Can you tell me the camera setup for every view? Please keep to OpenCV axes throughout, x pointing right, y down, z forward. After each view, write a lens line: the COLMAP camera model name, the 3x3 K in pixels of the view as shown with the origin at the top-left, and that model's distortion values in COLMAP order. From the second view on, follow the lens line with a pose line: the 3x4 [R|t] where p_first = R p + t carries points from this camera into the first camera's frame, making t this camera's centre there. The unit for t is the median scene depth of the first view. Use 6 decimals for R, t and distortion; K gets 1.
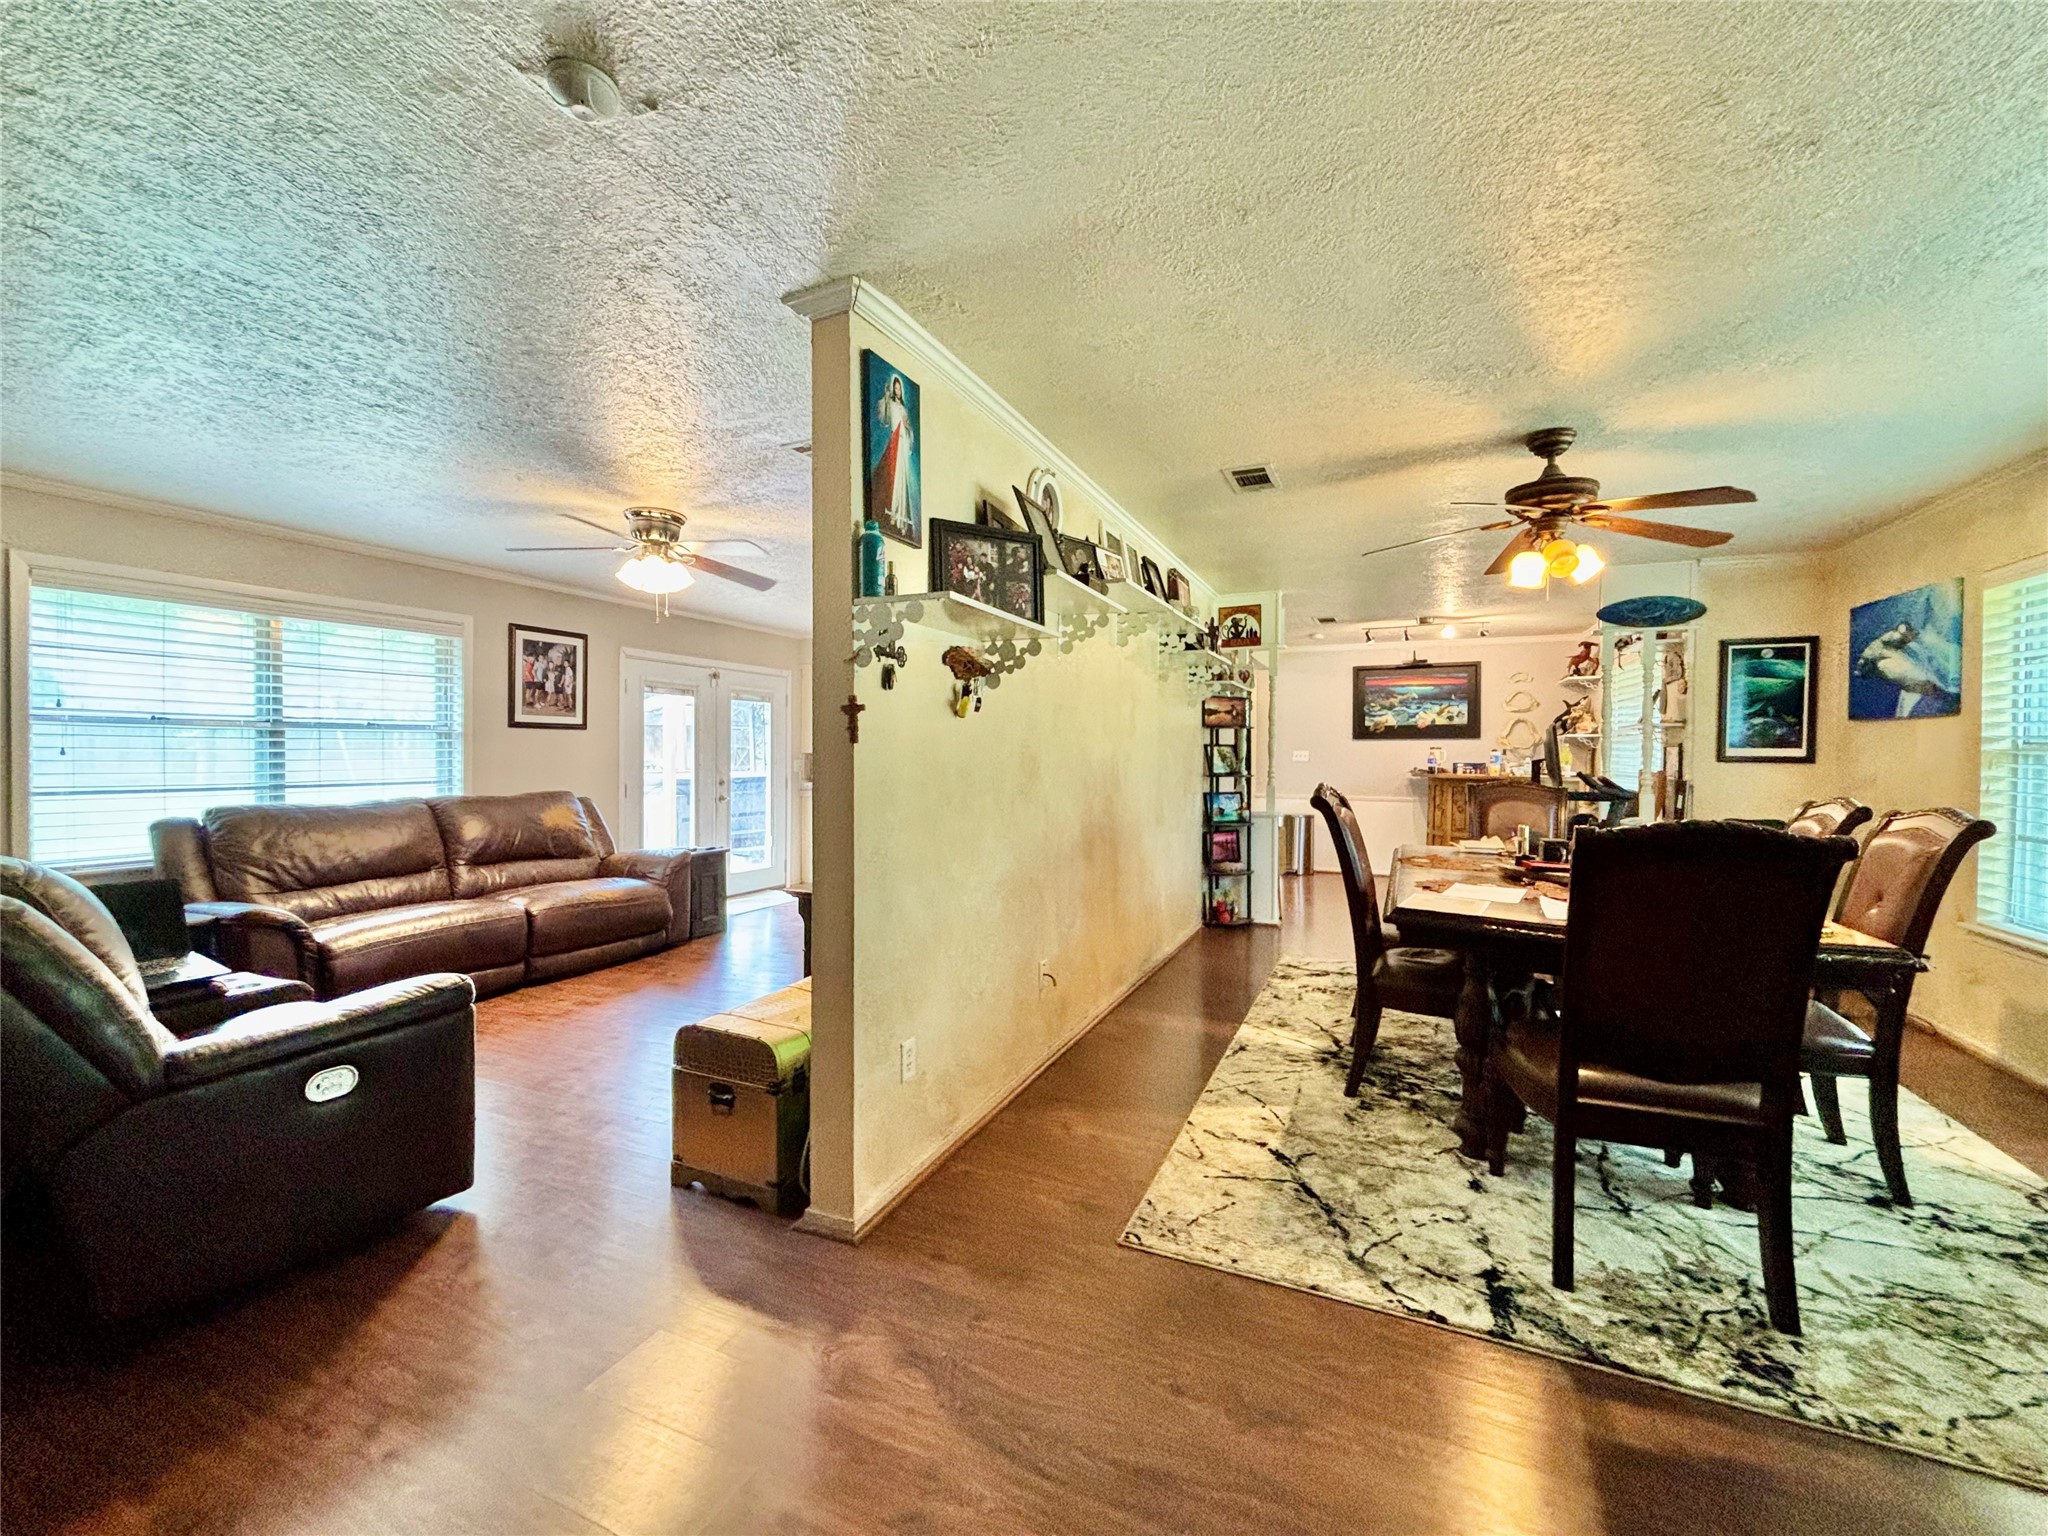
lens RADIAL K [[838.4, 0, 1021.0], [0, 838.4, 762.5], [0, 0, 1]] dist [0.010321, -0.000405]
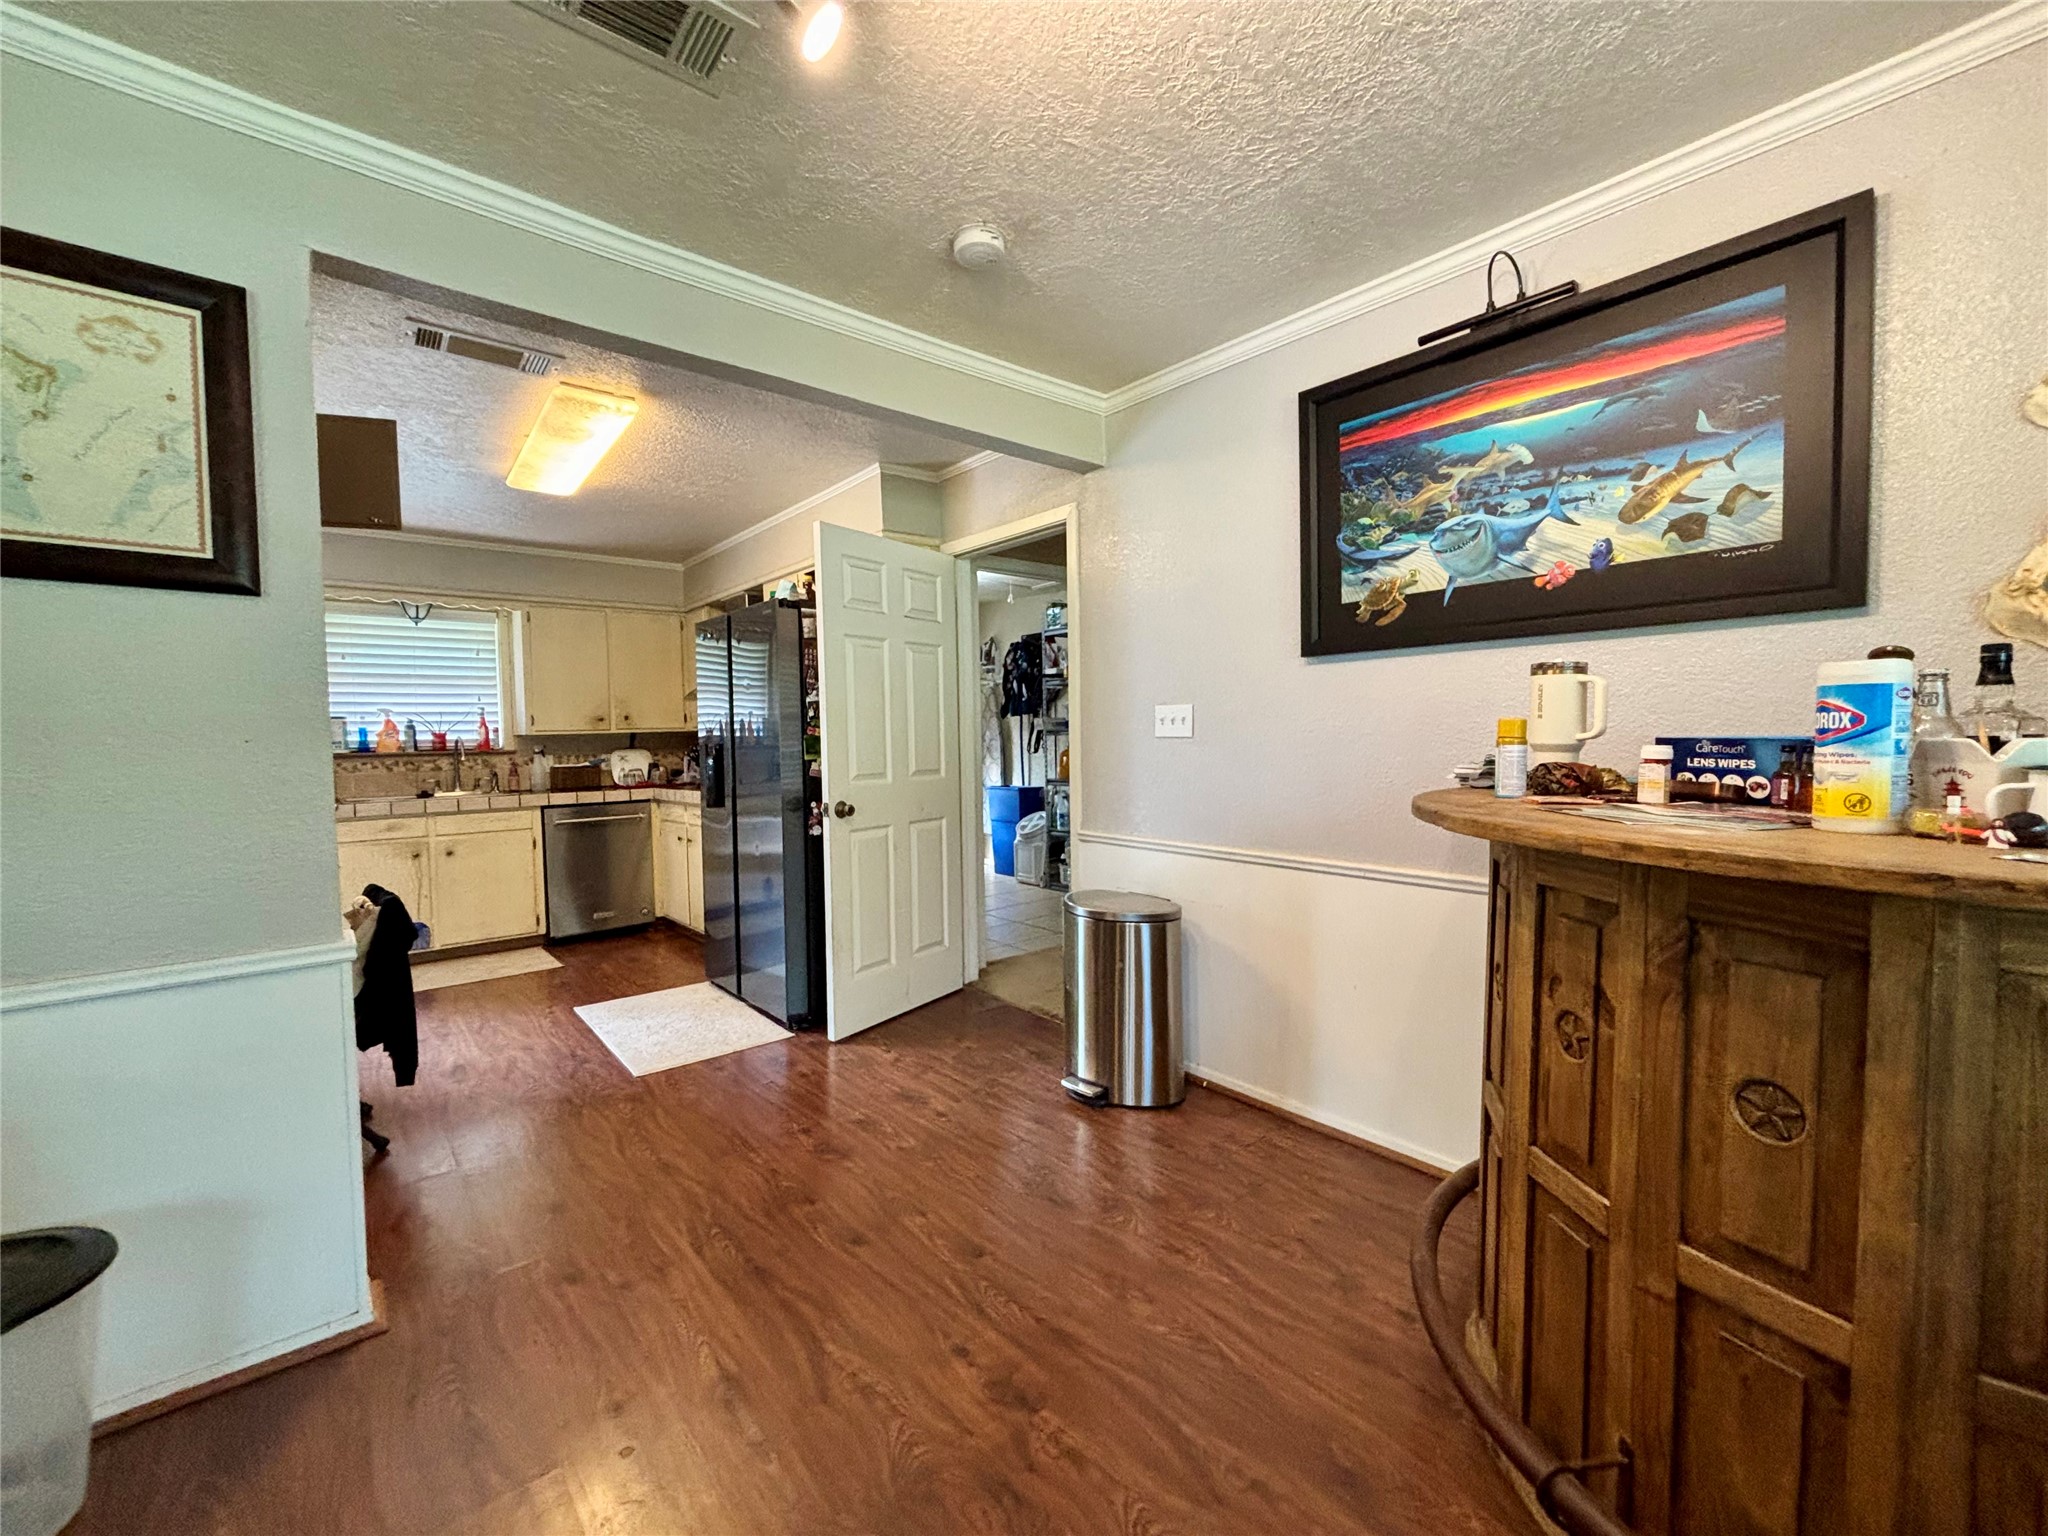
lens RADIAL K [[838.4, 0, 1031.4], [0, 838.4, 772.3], [0, 0, 1]] dist [0.010321, -0.000405]
pose [[0.899128, 0.009666, -0.437579, 0.448028], [0.007482, 0.999271, 0.037448, -0.000145], [0.437621, -0.036945, 0.898400, 0.722090]]
